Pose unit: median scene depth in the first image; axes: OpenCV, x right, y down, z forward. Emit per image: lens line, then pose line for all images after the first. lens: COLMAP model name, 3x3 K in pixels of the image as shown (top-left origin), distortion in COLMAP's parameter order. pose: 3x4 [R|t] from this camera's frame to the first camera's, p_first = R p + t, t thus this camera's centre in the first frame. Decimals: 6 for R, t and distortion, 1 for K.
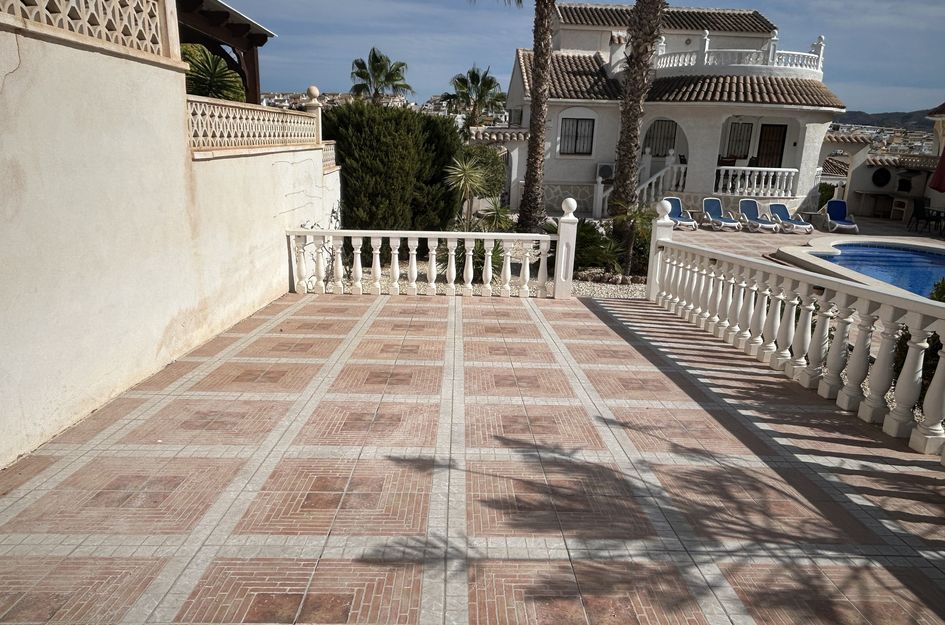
lens RADIAL K [[663.3, 0, 472.5], [0, 663.3, 312.5], [0, 0, 1]] dist [0.009458, -0.020485]
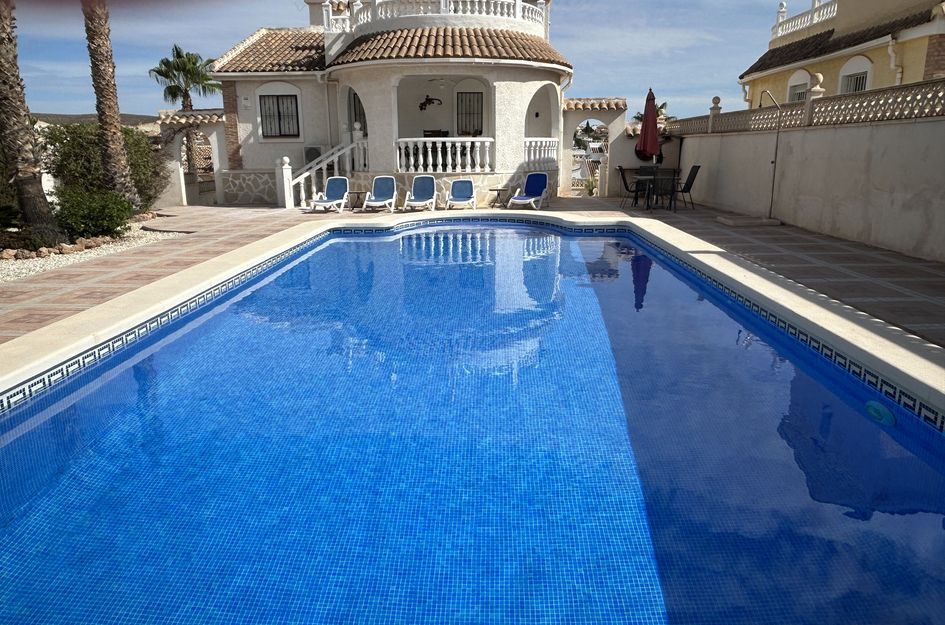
lens RADIAL K [[663.3, 0, 472.5], [0, 663.3, 312.5], [0, 0, 1]] dist [0.009458, -0.020485]
pose [[0.997586, -0.024051, -0.065145, 0.499436], [0.021731, 0.999112, -0.036093, 0.028972], [0.065955, 0.034590, 0.997223, 0.179621]]
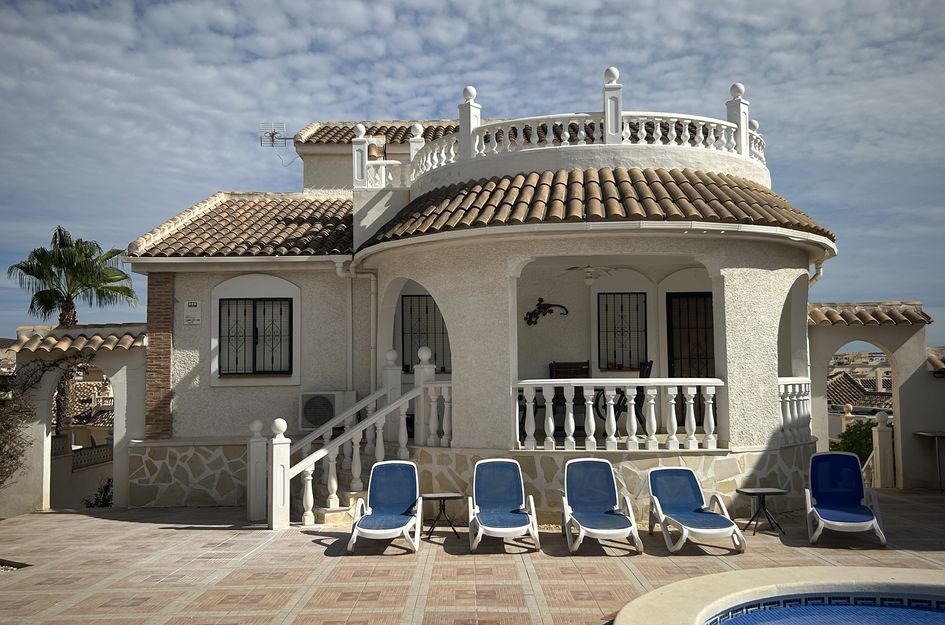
lens RADIAL K [[916.6, 0, 472.5], [0, 916.6, 312.5], [0, 0, 1]] dist [0.127937, -0.291951]
pose [[0.998684, -0.044410, -0.025636, 0.349193], [0.032938, 0.938731, -0.343072, -0.067714], [0.039301, 0.341777, 0.938959, 0.453690]]
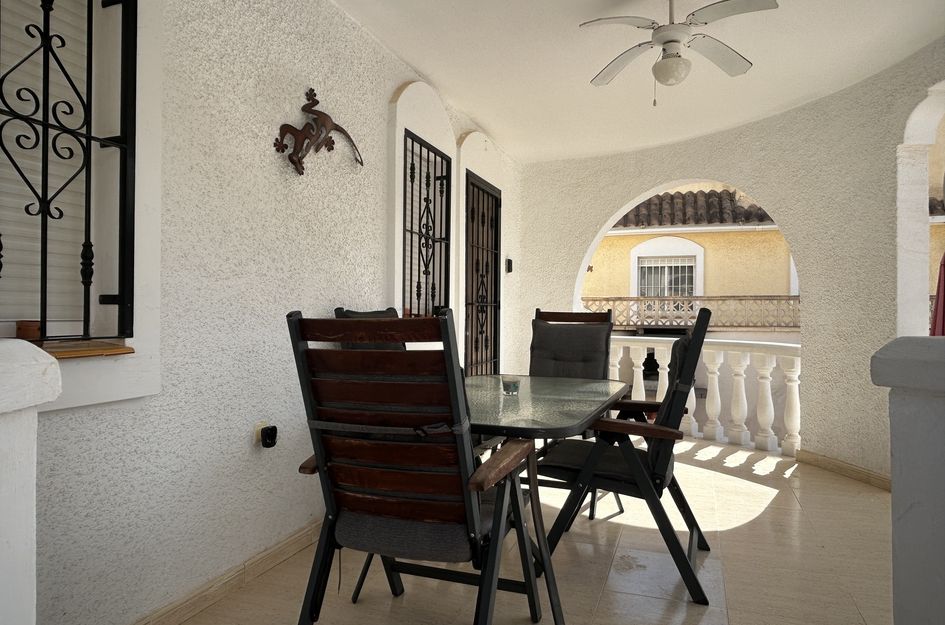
lens RADIAL K [[618.0, 0, 472.5], [0, 618.0, 312.5], [0, 0, 1]] dist [-0.003092, -0.003029]
pose [[0.360469, -0.030813, 0.932262, 0.266678], [0.264735, 0.961735, -0.070576, -0.243433], [-0.894415, 0.272243, 0.354832, 1.024481]]
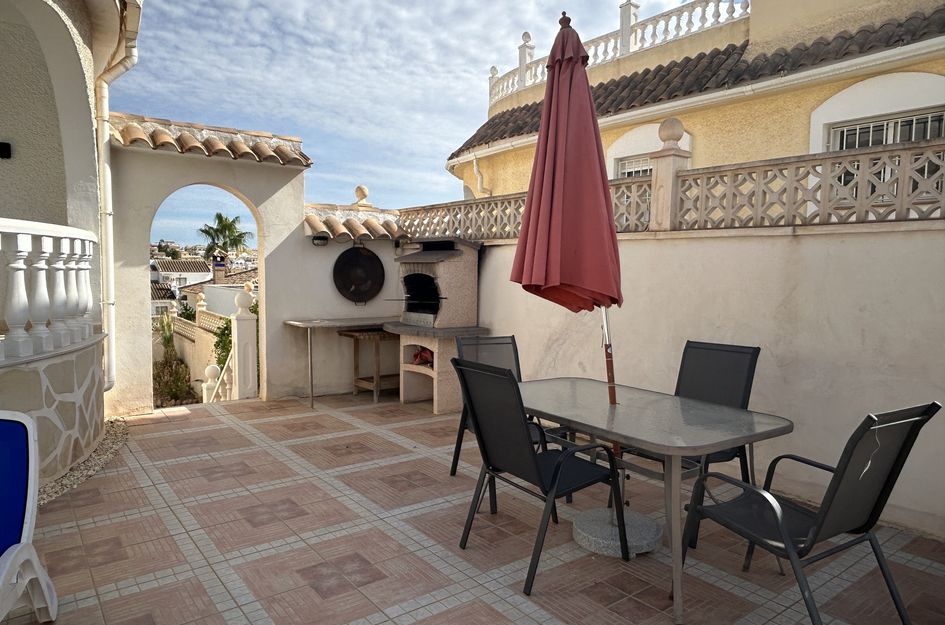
lens RADIAL K [[618.0, 0, 472.5], [0, 618.0, 312.5], [0, 0, 1]] dist [-0.003092, -0.003029]
pose [[0.815671, -0.060621, 0.575331, 0.542501], [0.170505, 0.975511, -0.138945, -0.149609], [-0.552819, 0.211430, 0.806033, 0.813713]]
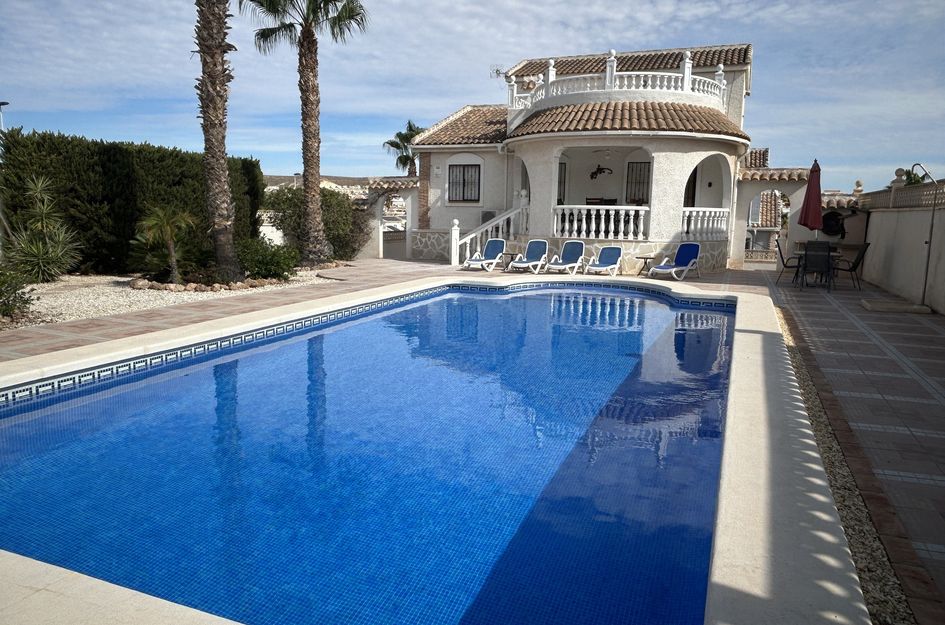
lens RADIAL K [[663.3, 0, 472.5], [0, 663.3, 312.5], [0, 0, 1]] dist [0.009458, -0.020485]
pose [[0.917214, 0.046754, -0.395642, 0.605892], [-0.100178, 0.988248, -0.115459, 0.030729], [0.385594, 0.145535, 0.911118, 0.176056]]
